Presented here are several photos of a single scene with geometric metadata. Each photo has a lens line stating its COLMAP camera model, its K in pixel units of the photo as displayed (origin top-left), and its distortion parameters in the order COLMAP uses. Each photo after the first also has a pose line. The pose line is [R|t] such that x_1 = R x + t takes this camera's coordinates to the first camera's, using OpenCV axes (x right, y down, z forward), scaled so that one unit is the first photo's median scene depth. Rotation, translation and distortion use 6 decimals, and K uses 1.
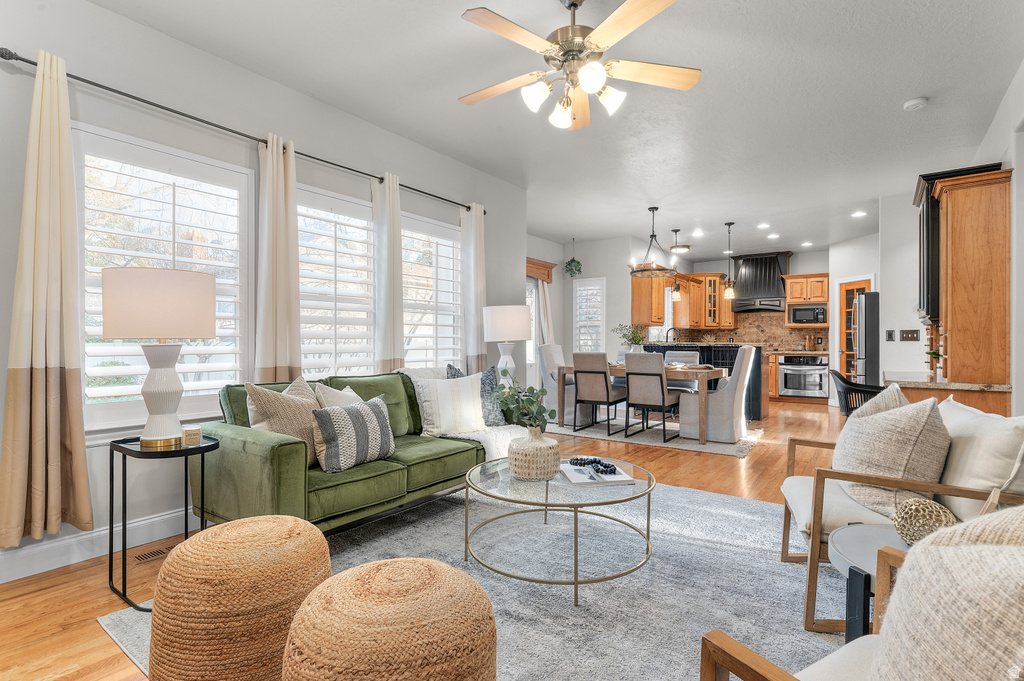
lens RADIAL K [[505.0, 0, 513.0], [0, 505.0, 342.3], [0, 0, 1]] dist [-0.000532, -0.001266]
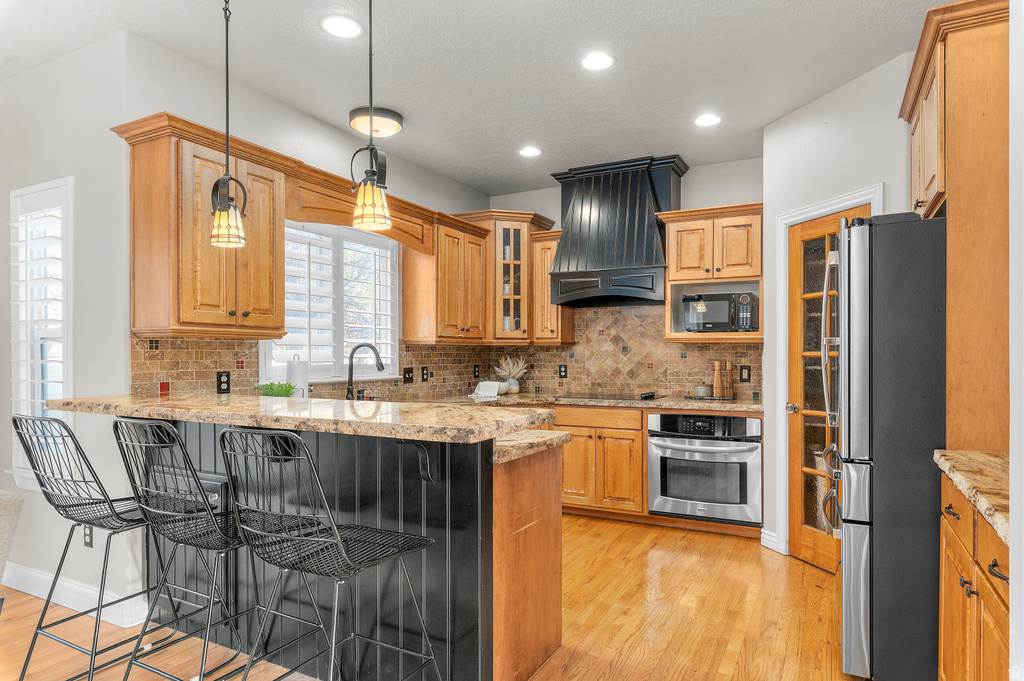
lens RADIAL K [[596.8, 0, 523.7], [0, 596.8, 358.4], [0, 0, 1]] dist [0.007248, 0.002900]
pose [[0.988761, -0.003406, 0.149469, 0.372496], [0.002743, 0.999985, 0.004645, -0.019667], [-0.149483, -0.004183, 0.988756, 0.569205]]
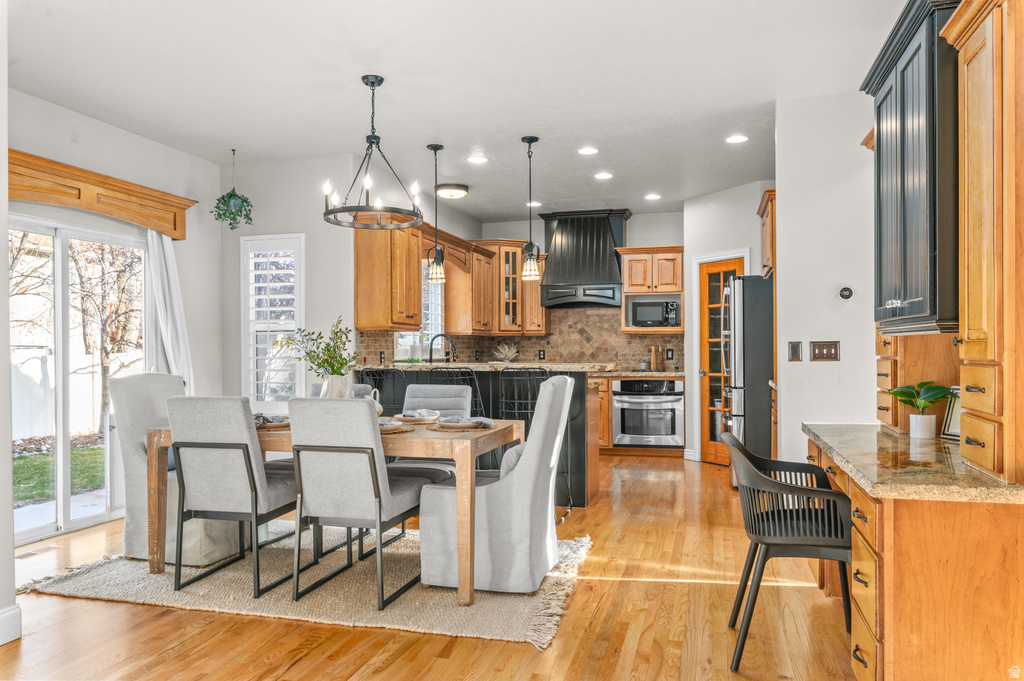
lens RADIAL K [[705.5, 0, 515.7], [0, 705.5, 348.8], [0, 0, 1]] dist [0.006133, 0.001560]
pose [[0.937383, -0.006869, 0.348234, 0.127309], [0.007008, 0.999975, 0.000858, -0.012757], [-0.348231, 0.001636, 0.937407, 0.255318]]
